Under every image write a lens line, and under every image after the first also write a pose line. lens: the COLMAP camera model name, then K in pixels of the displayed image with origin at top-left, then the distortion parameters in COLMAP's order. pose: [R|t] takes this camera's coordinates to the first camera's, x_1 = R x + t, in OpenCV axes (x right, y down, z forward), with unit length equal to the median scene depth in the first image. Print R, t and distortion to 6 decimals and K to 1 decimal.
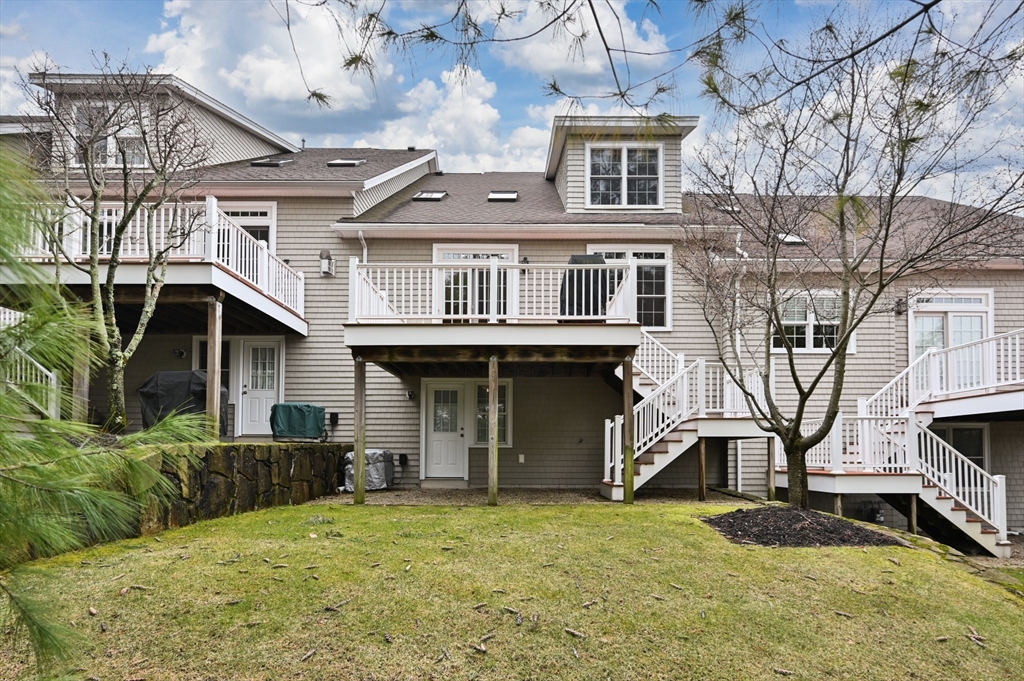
lens RADIAL K [[472.0, 0, 512.6], [0, 472.0, 354.6], [0, 0, 1]] dist [-0.002926, 0.000486]
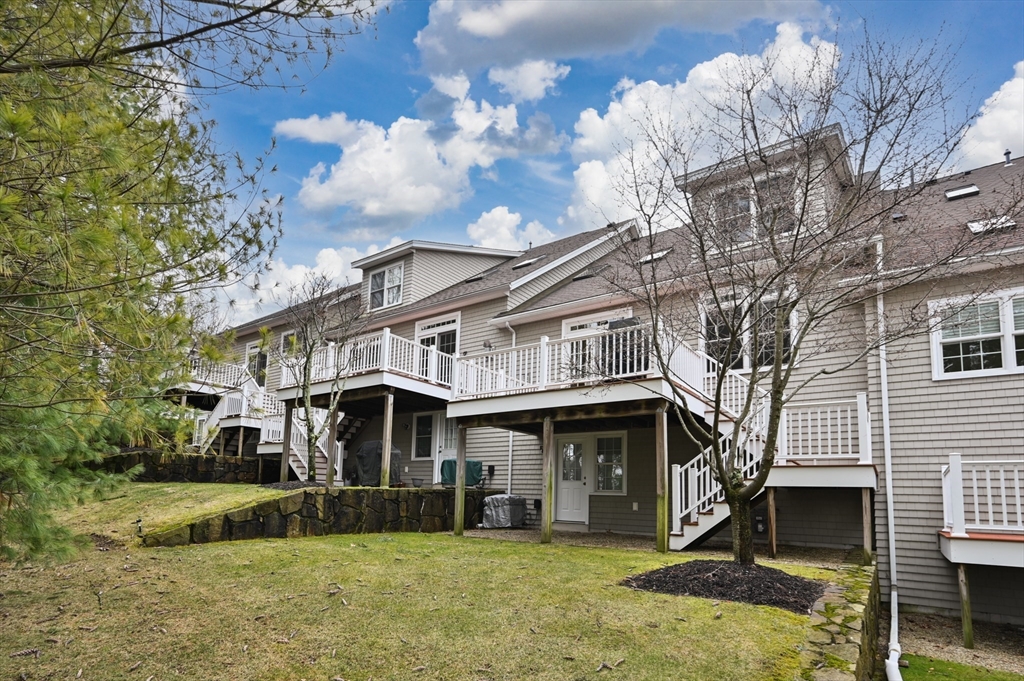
lens RADIAL K [[501.3, 0, 594.4], [0, 501.3, 339.7], [0, 0, 1]] dist [-0.001258, -0.000546]
pose [[0.843907, -0.143541, -0.516931, 0.656816], [0.084669, 0.987102, -0.135874, -0.006740], [0.529767, 0.070897, 0.845175, -0.038864]]
